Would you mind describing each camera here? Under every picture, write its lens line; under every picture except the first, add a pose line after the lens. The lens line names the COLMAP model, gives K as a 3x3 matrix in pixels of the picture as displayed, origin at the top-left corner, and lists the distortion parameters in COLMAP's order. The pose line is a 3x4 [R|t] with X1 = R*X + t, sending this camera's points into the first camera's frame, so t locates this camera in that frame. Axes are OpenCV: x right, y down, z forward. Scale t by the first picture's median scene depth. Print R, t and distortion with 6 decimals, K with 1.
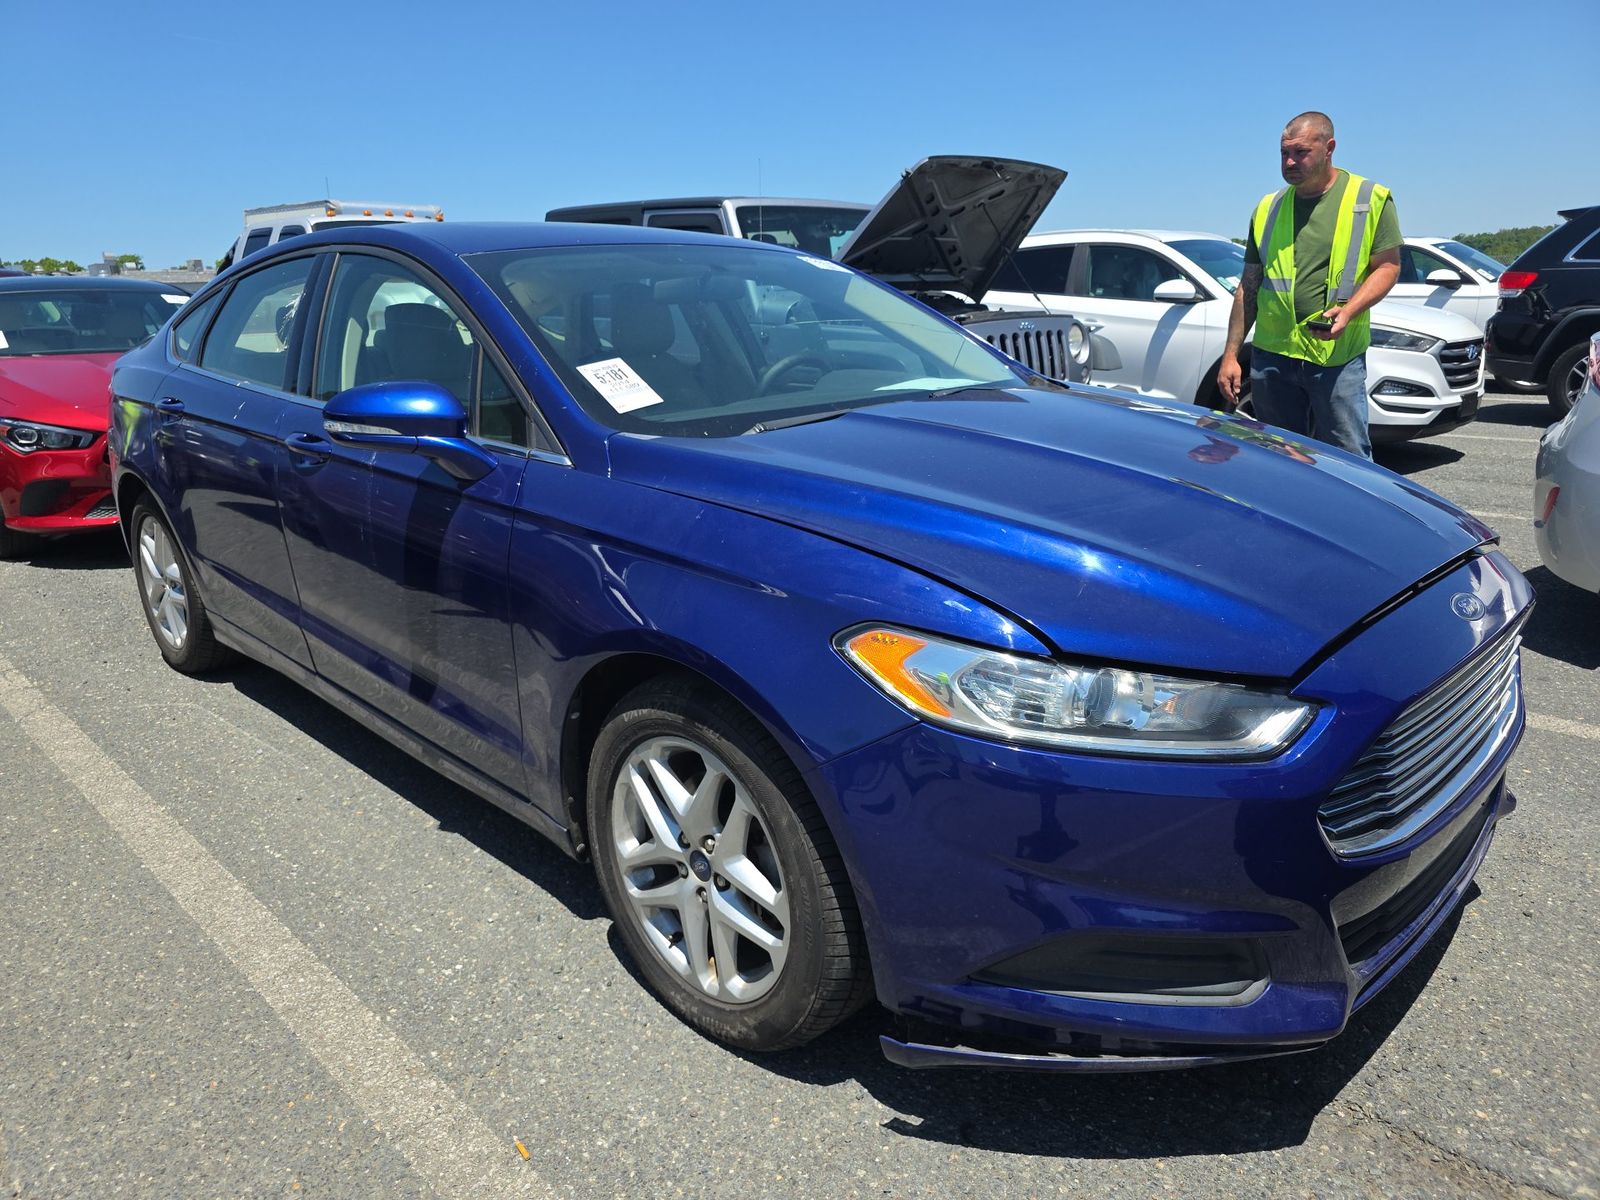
lens RADIAL K [[1087.5, 0, 800.0], [0, 1087.5, 600.0], [0, 0, 1]] dist [0.053134, -0.051801]
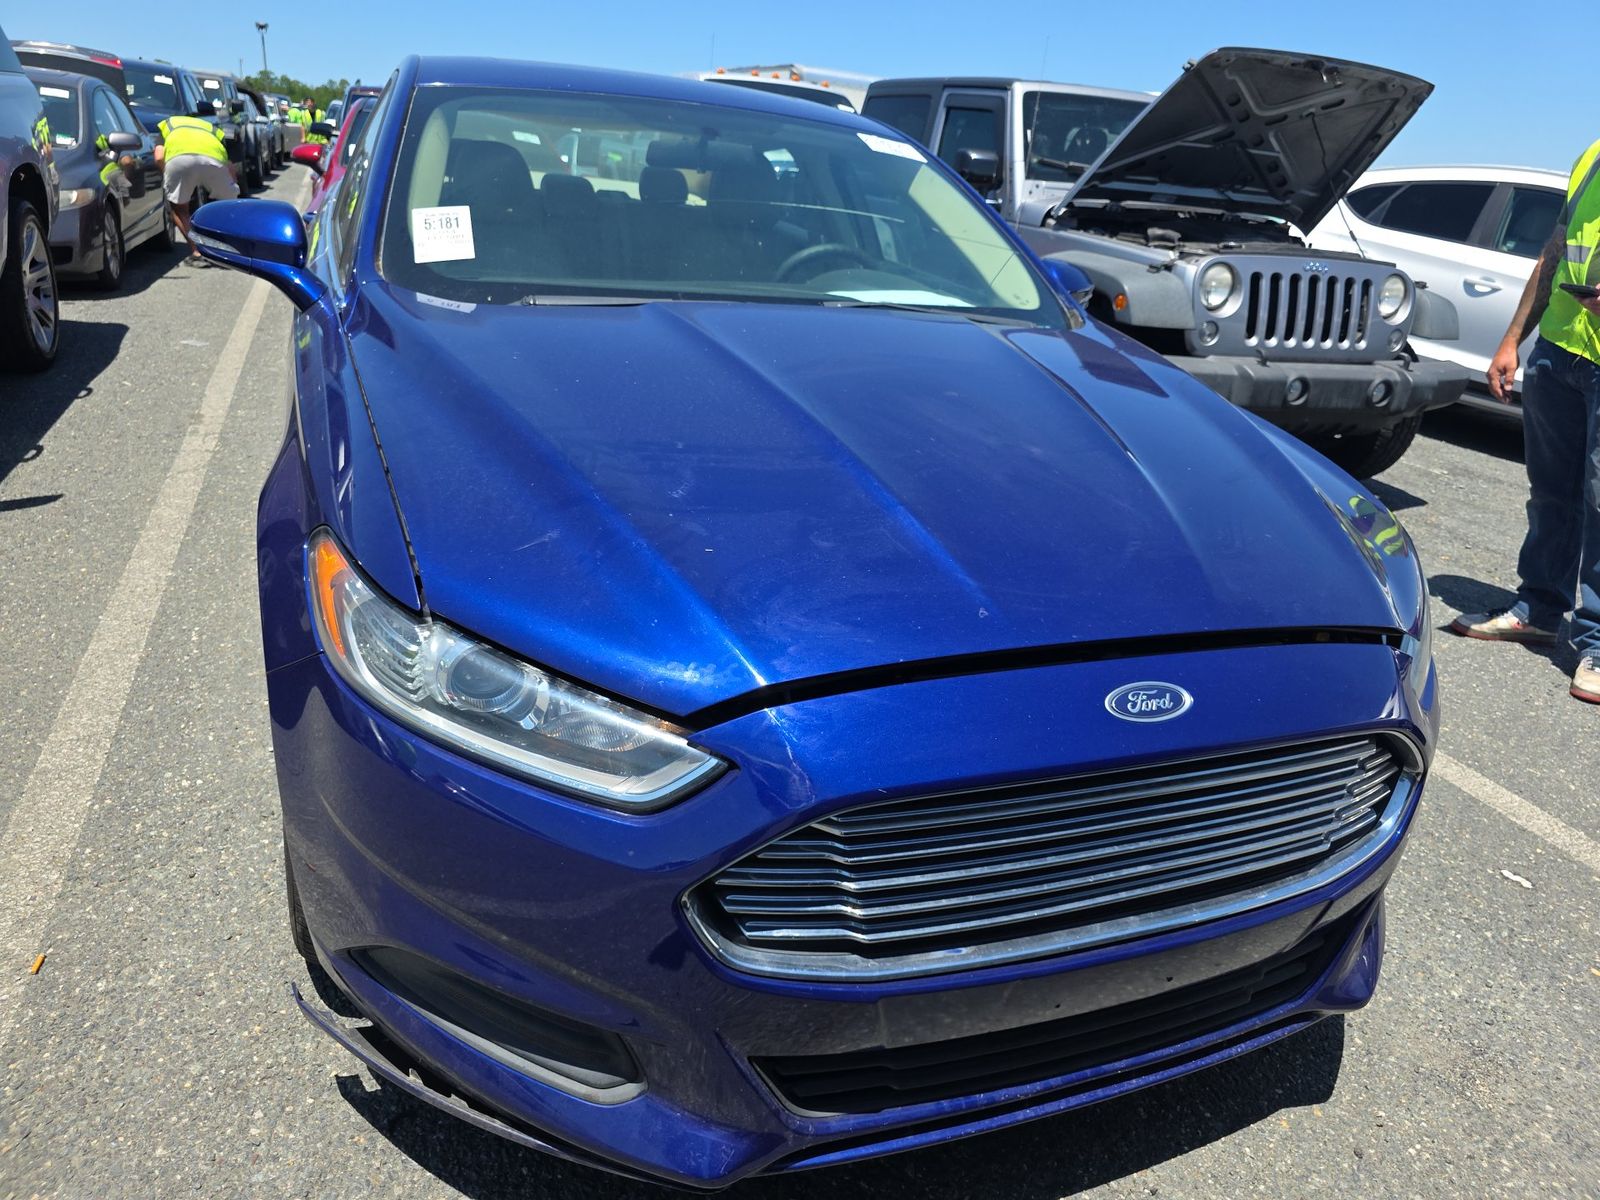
lens RADIAL K [[1113.1, 0, 800.0], [0, 1113.1, 568.4], [0, 0, 1]] dist [0.007961, -0.000682]
pose [[0.916690, 0.231919, -0.325412, 0.169808], [-0.212625, 0.972584, 0.094187, -0.026274], [0.338334, -0.017149, 0.940870, 0.073484]]
